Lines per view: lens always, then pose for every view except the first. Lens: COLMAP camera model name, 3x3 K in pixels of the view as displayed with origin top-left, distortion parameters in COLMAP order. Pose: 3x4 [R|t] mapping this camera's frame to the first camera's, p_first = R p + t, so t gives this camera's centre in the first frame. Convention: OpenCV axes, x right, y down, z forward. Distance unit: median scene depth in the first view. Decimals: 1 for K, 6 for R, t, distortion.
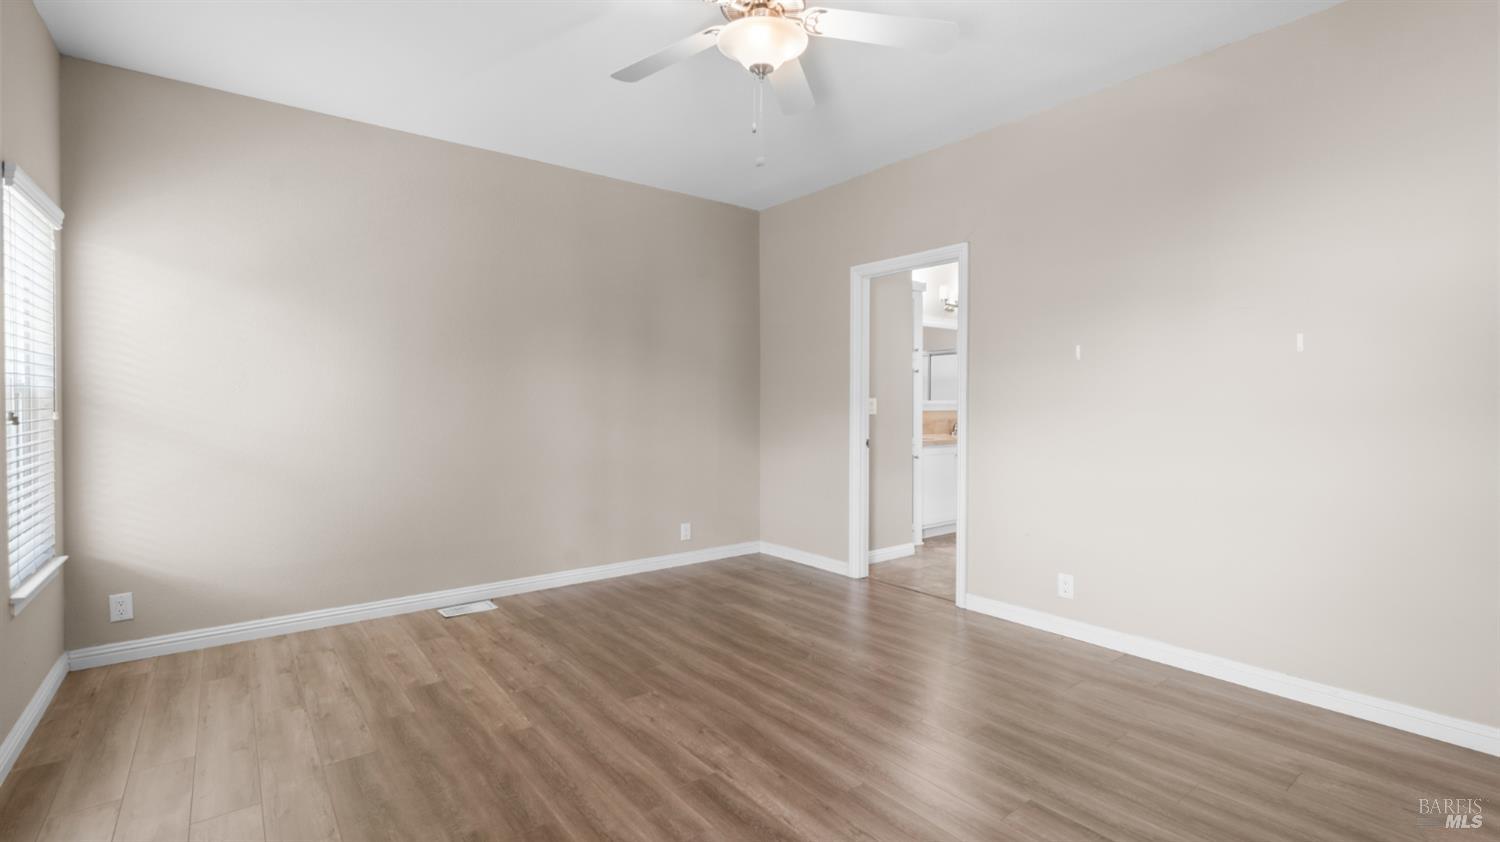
lens RADIAL K [[684.0, 0, 758.8], [0, 684.0, 413.5], [0, 0, 1]] dist [-0.001901, 0.000907]
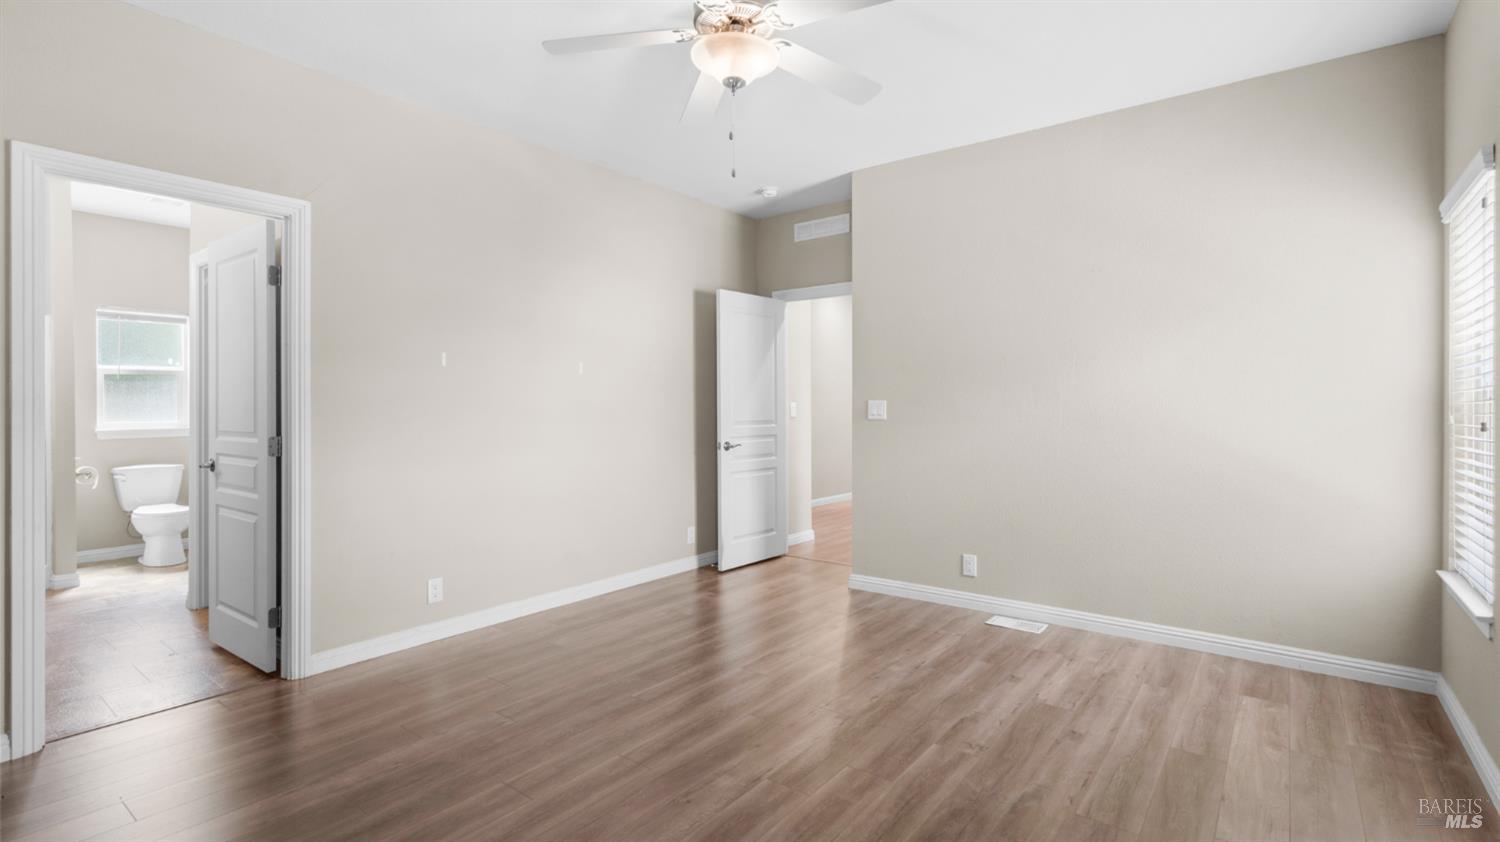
lens RADIAL K [[684.0, 0, 756.9], [0, 684.0, 411.2], [0, 0, 1]] dist [-0.001901, 0.000907]
pose [[-0.243823, -0.005615, 0.969804, -0.661478], [0.021548, 0.999705, 0.011206, -0.012689], [-0.969580, 0.023629, -0.243630, 0.806828]]
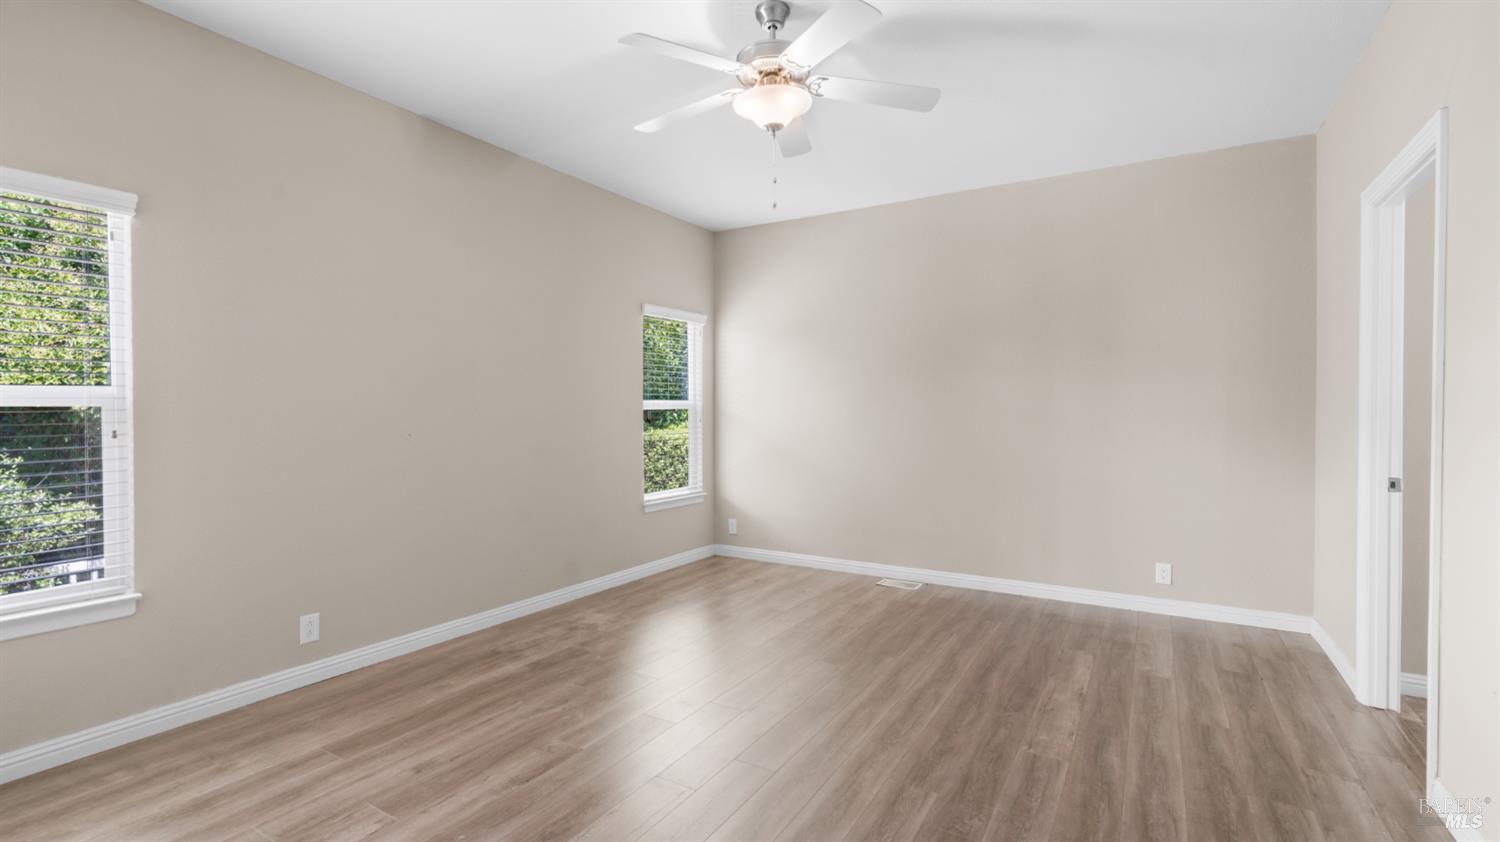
lens RADIAL K [[684.0, 0, 747.4], [0, 684.0, 420.5], [0, 0, 1]] dist [-0.001901, 0.000907]
pose [[0.341015, 0.007911, -0.940024, 0.712896], [-0.016185, 0.999866, 0.002543, -0.003994], [0.939918, 0.014347, 0.341098, 0.373830]]
